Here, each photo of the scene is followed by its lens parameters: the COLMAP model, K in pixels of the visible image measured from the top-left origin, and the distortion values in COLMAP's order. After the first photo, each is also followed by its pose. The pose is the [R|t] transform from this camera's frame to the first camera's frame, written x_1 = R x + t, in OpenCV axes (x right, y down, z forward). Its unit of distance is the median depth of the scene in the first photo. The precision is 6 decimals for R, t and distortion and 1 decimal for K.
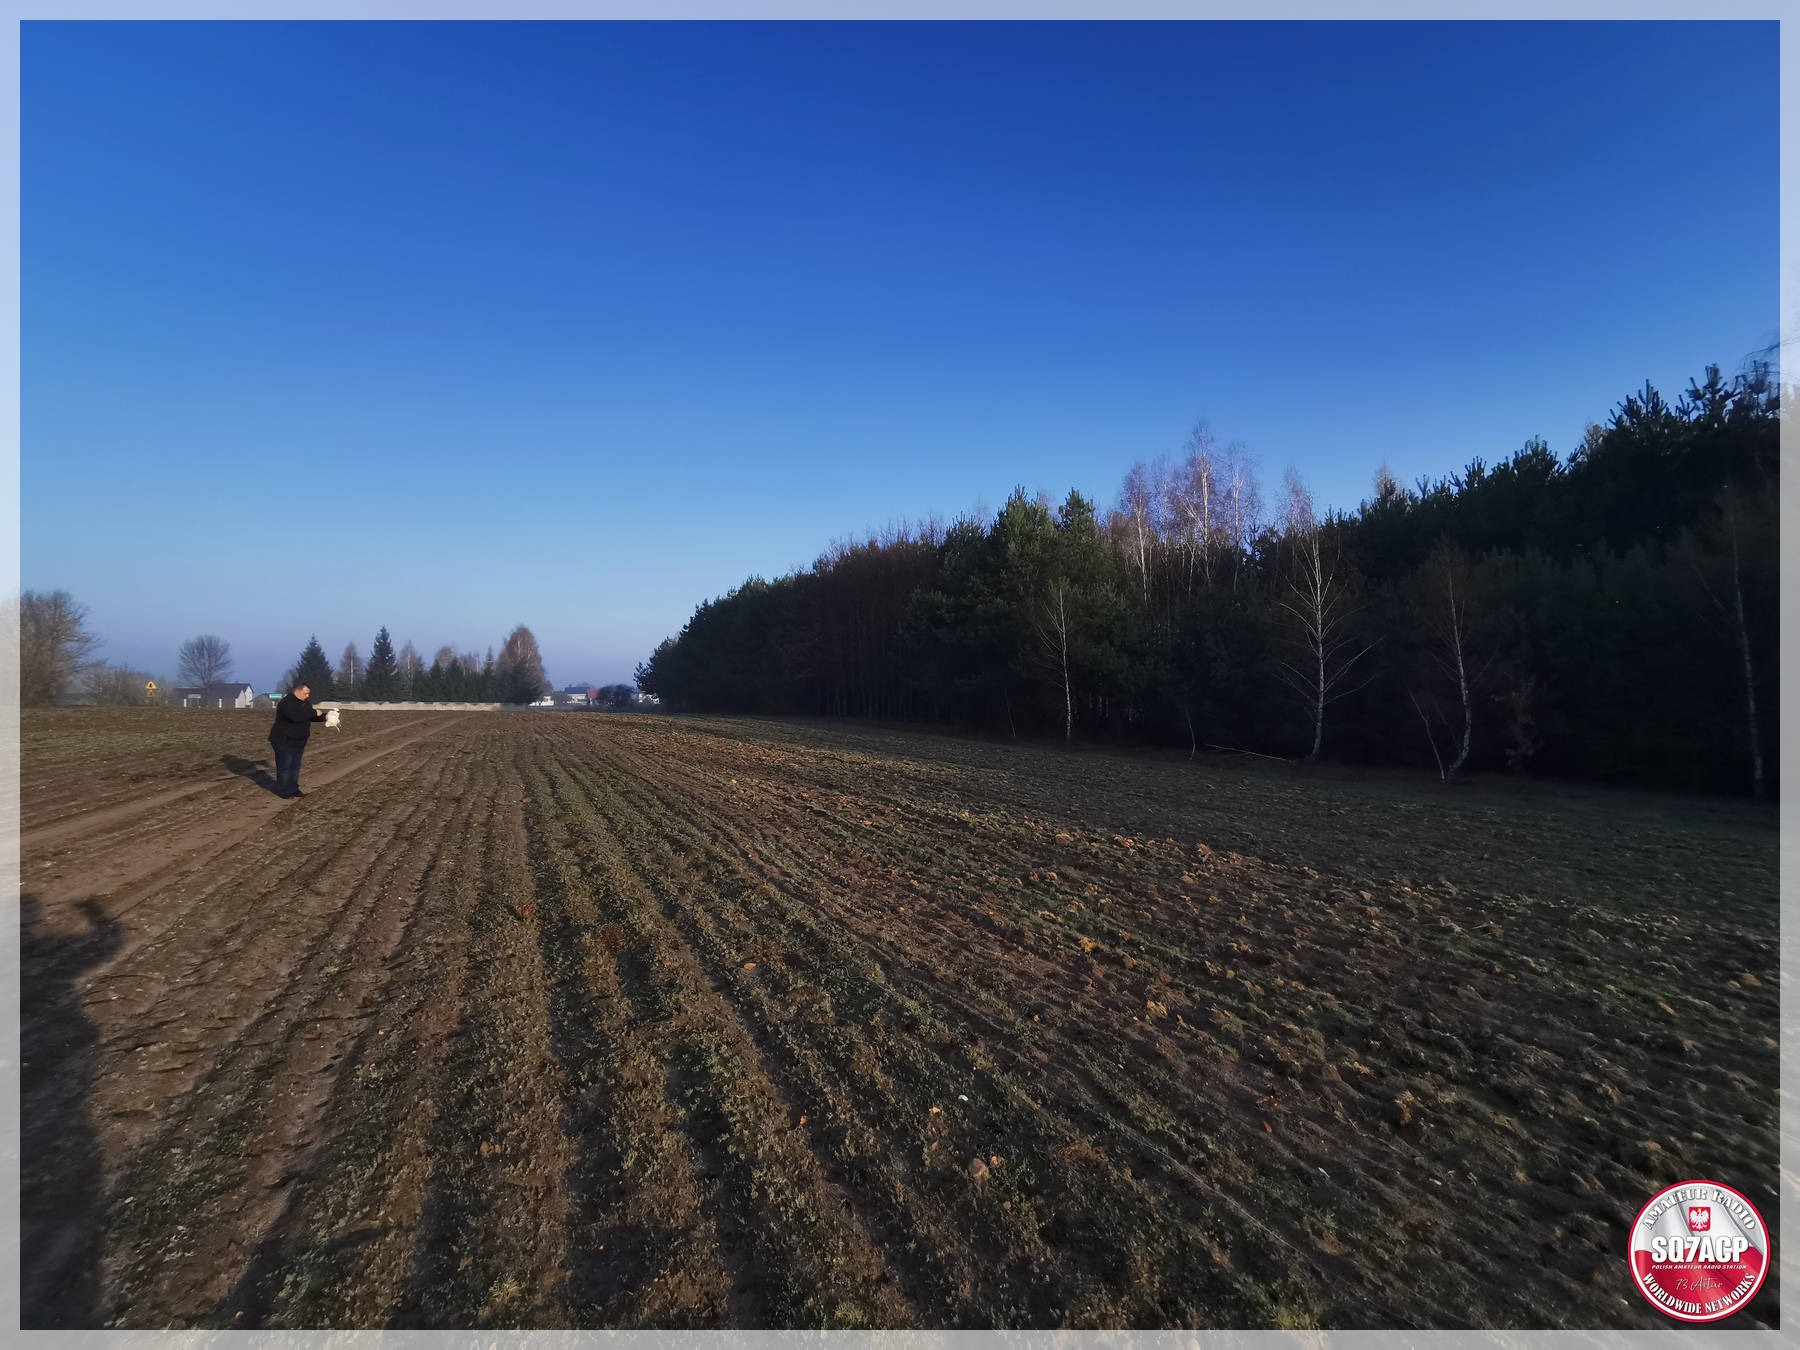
lens RADIAL K [[827.9, 0, 891.3], [0, 827.9, 672.7], [0, 0, 1]] dist [-0.010128, 0.016230]
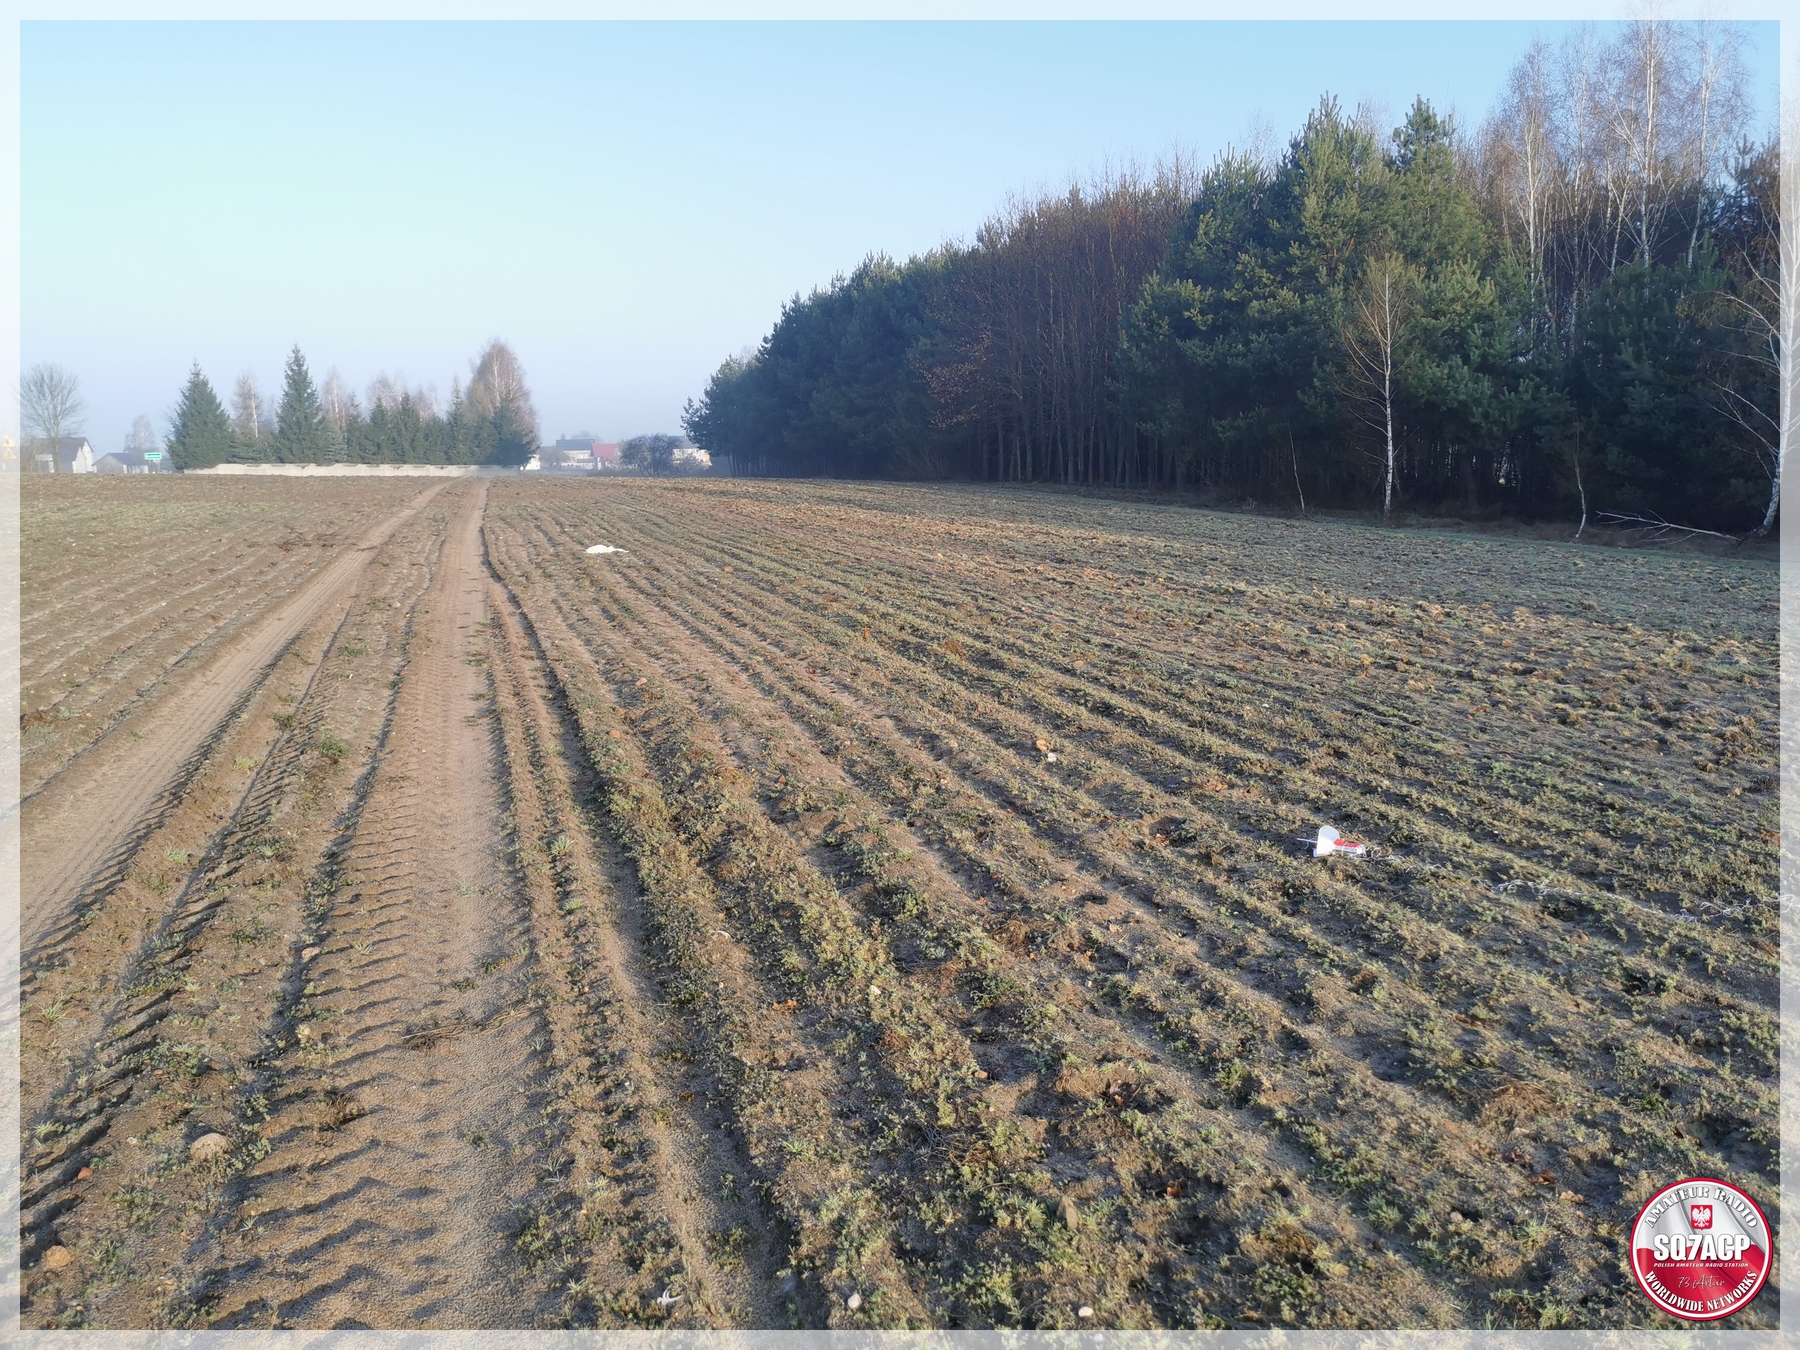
lens RADIAL K [[1387.1, 0, 897.2], [0, 1387.1, 662.2], [0, 0, 1]] dist [0.090353, -0.140591]
pose [[0.991331, 0.009748, -0.131028, -0.082064], [0.013763, 0.984053, 0.177344, -0.010440], [0.130667, -0.177610, 0.975388, -0.517559]]
